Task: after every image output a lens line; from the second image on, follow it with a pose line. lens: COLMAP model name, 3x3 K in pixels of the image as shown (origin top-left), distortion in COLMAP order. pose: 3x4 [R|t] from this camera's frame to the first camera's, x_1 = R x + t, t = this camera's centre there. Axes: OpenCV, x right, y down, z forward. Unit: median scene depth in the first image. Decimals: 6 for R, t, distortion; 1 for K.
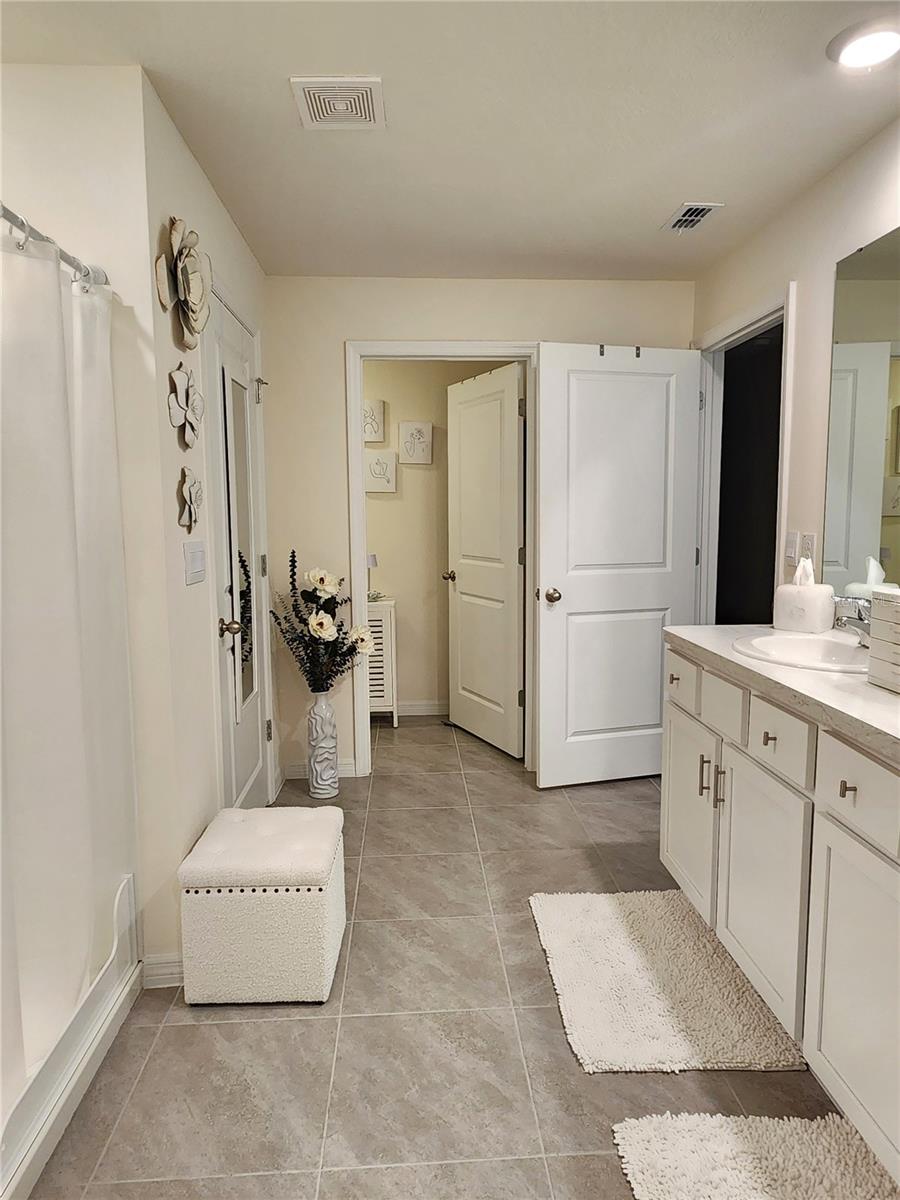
lens RADIAL K [[637.0, 0, 447.7], [0, 637.0, 599.1], [0, 0, 1]] dist [0.006296, 0.001264]
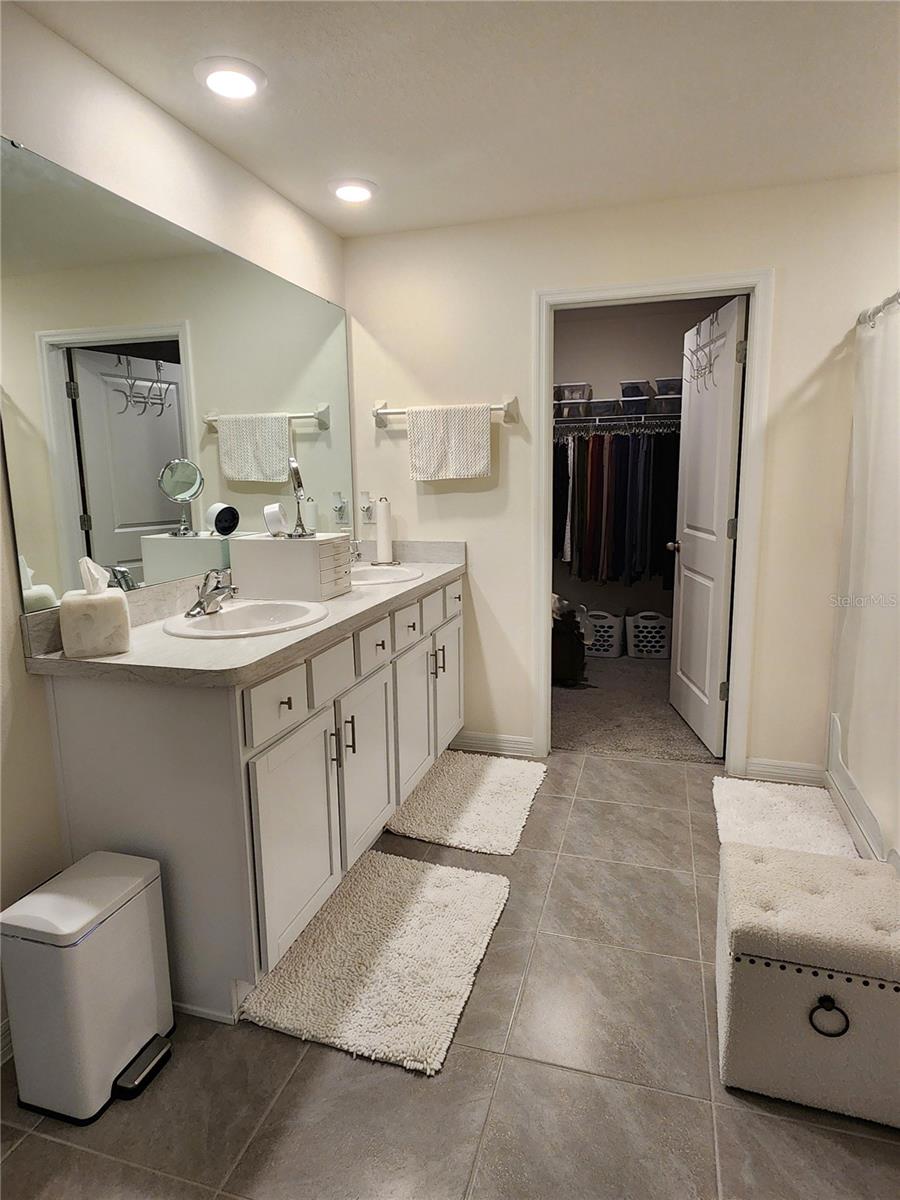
lens RADIAL K [[637.0, 0, 455.9], [0, 637.0, 601.1], [0, 0, 1]] dist [0.006296, 0.001264]
pose [[-0.932585, -0.036937, 0.359056, -0.157896], [0.076531, 0.951899, 0.296701, -0.277693], [-0.352745, 0.304178, -0.884899, 2.045542]]
